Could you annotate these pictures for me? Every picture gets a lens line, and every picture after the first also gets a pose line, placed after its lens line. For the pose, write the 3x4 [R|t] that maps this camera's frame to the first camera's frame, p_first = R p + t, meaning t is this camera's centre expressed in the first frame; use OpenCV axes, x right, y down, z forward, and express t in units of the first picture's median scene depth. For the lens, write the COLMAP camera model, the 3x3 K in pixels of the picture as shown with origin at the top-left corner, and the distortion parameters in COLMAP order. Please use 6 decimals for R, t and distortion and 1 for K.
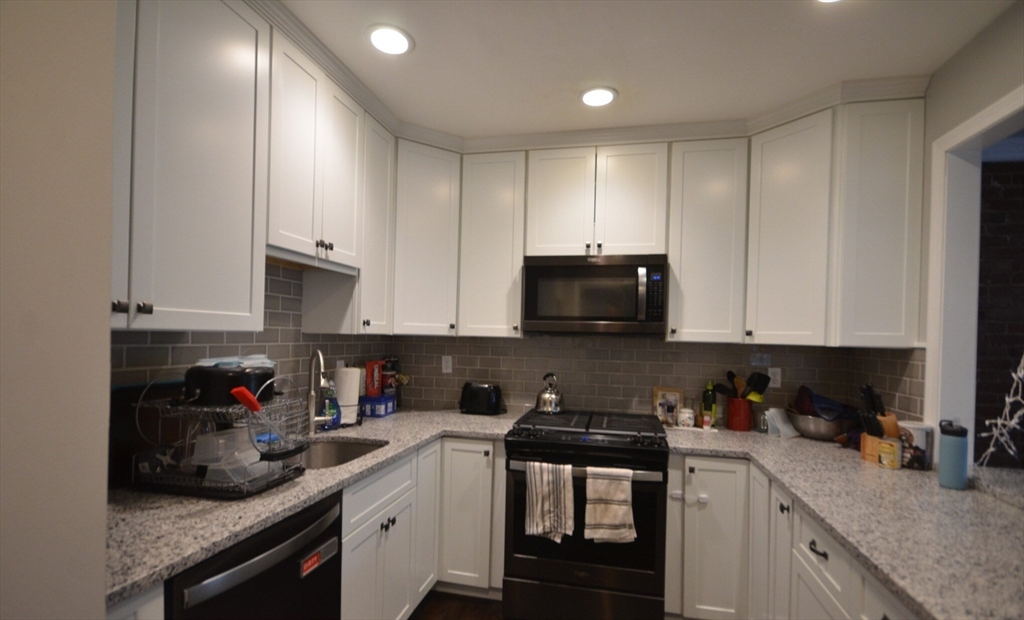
lens RADIAL K [[467.8, 0, 513.4], [0, 467.8, 337.2], [0, 0, 1]] dist [0.011681, -0.008705]
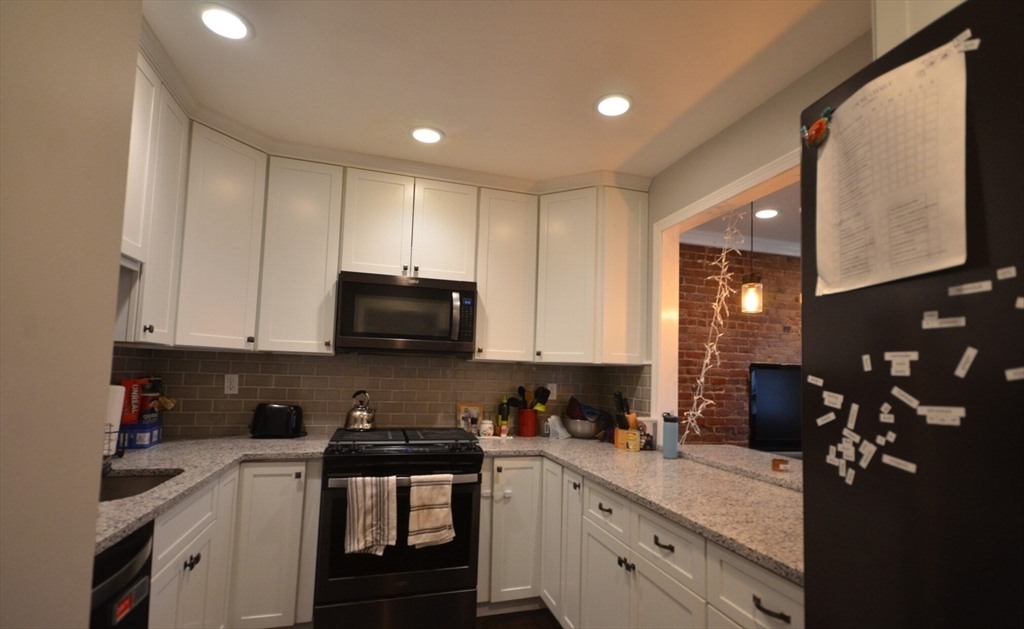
lens RADIAL K [[480.6, 0, 516.7], [0, 480.6, 340.2], [0, 0, 1]] dist [0.000286, 0.000410]
pose [[0.871401, 0.039237, 0.489000, -0.168606], [-0.009640, 0.997973, -0.062897, 0.038317], [-0.490477, 0.050095, 0.870013, -0.063410]]
